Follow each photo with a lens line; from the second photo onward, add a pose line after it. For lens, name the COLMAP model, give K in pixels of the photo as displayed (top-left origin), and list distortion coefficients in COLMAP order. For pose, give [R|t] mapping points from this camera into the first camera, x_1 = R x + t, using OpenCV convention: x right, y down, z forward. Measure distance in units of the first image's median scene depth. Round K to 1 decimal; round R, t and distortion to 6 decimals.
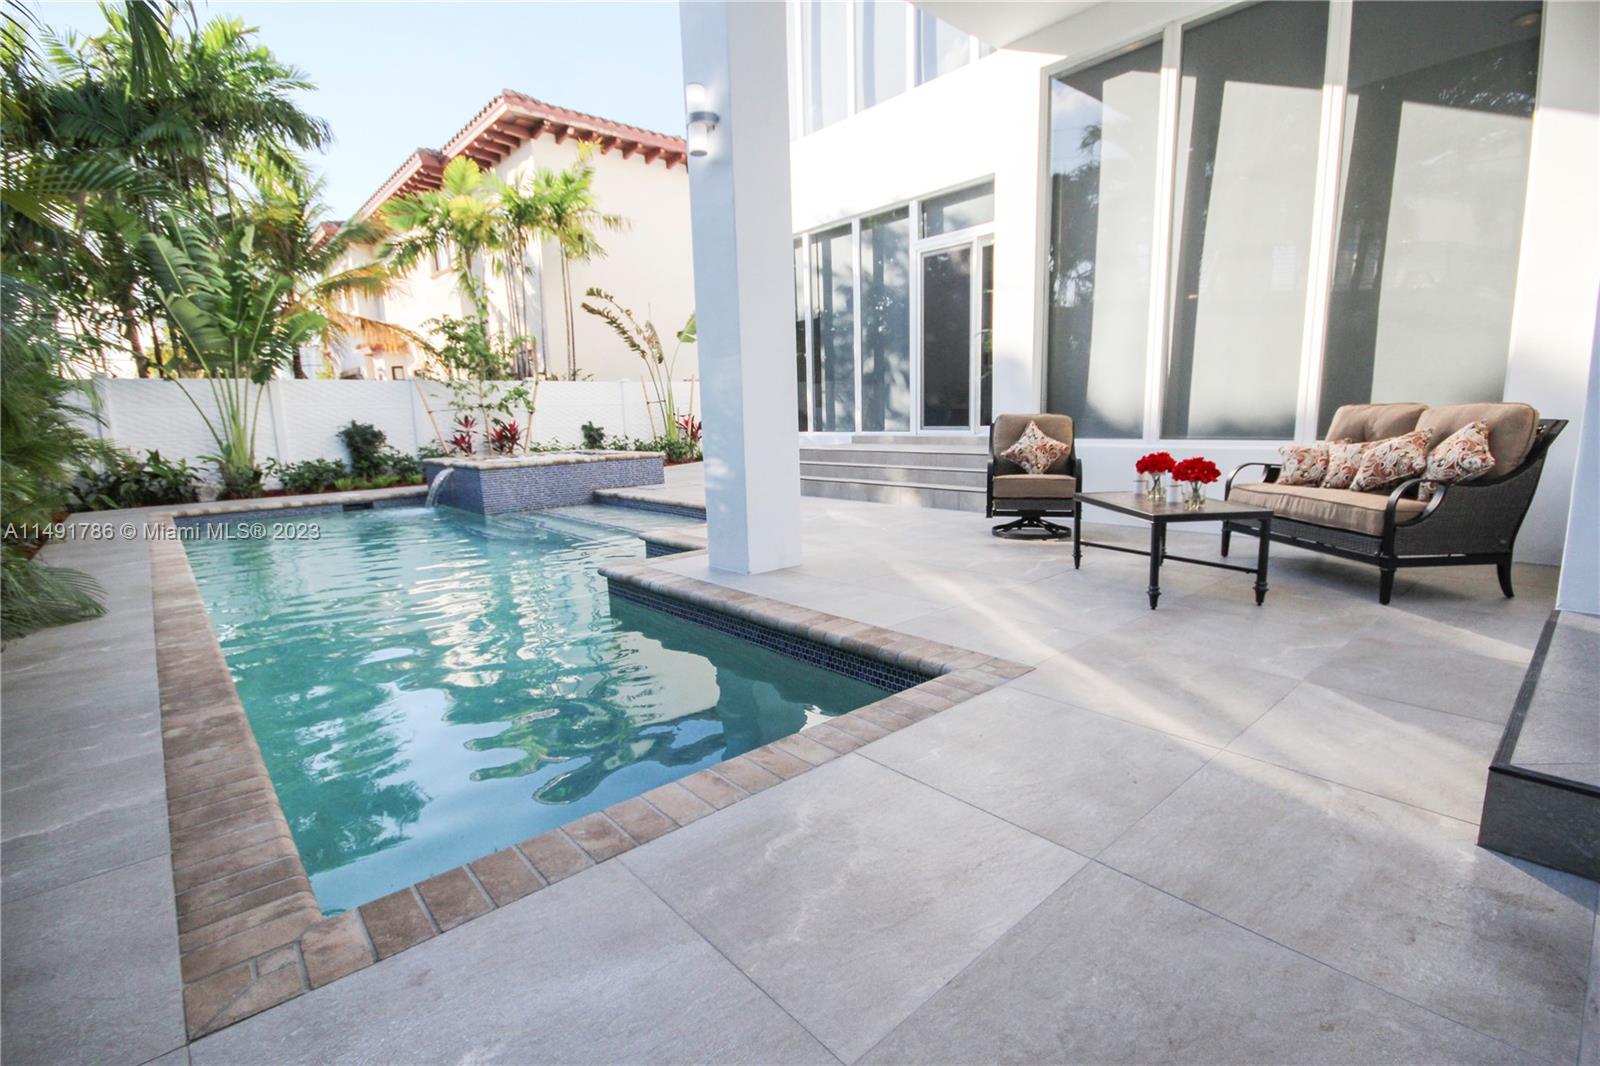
lens RADIAL K [[738.1, 0, 795.3], [0, 738.1, 539.9], [0, 0, 1]] dist [0.001736, 0.000068]
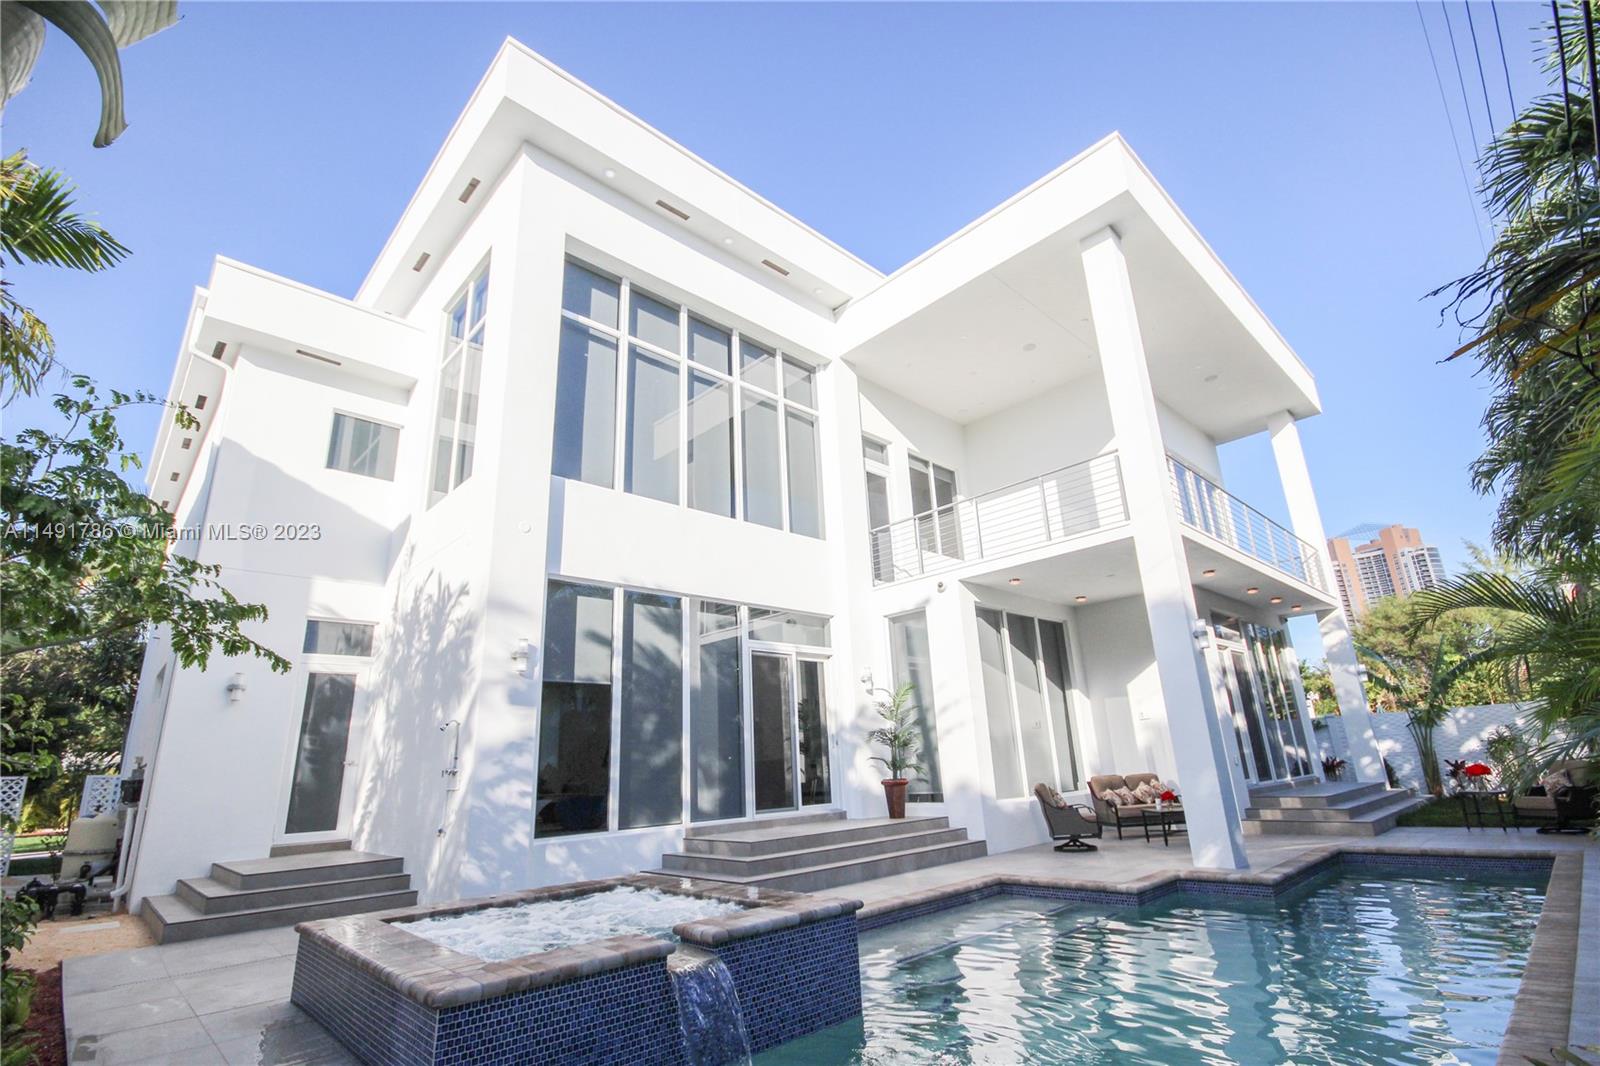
lens RADIAL K [[738.1, 0, 795.3], [0, 738.1, 539.9], [0, 0, 1]] dist [0.001736, 0.000068]
pose [[-0.023909, 0.327741, 0.944465, -0.881730], [0.213730, 0.924568, -0.315426, -0.151945], [-0.976600, 0.194319, -0.092153, 0.903989]]
